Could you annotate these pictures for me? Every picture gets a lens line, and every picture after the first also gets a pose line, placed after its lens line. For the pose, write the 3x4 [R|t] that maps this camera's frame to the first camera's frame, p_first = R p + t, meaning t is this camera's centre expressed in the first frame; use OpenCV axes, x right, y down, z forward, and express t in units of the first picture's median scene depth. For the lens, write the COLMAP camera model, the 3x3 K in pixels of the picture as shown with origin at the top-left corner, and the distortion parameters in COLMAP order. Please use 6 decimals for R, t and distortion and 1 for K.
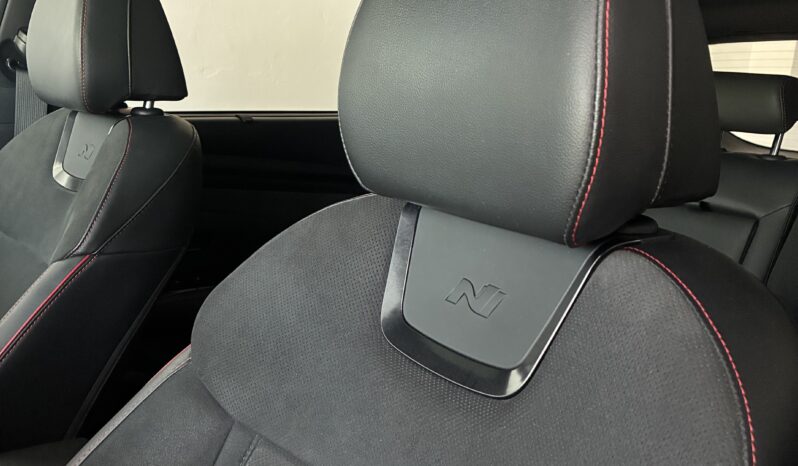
lens RADIAL K [[791.2, 0, 398.2], [0, 791.2, 232.6], [0, 0, 1]] dist [0.024183, 0.000000]
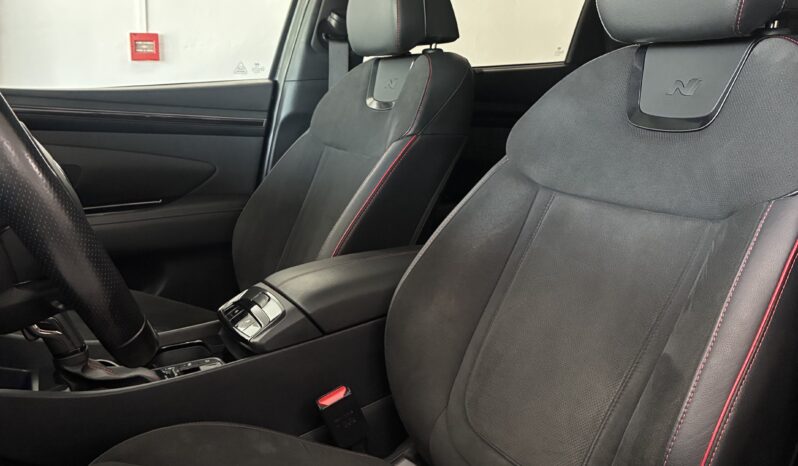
lens RADIAL K [[791.2, 0, 399.6], [0, 791.2, 232.1], [0, 0, 1]] dist [0.024183, 0.000000]
pose [[0.974700, -0.048399, -0.218214, -0.089871], [0.046925, 0.998827, -0.011935, 0.234265], [0.218536, 0.001393, 0.975828, -0.521040]]
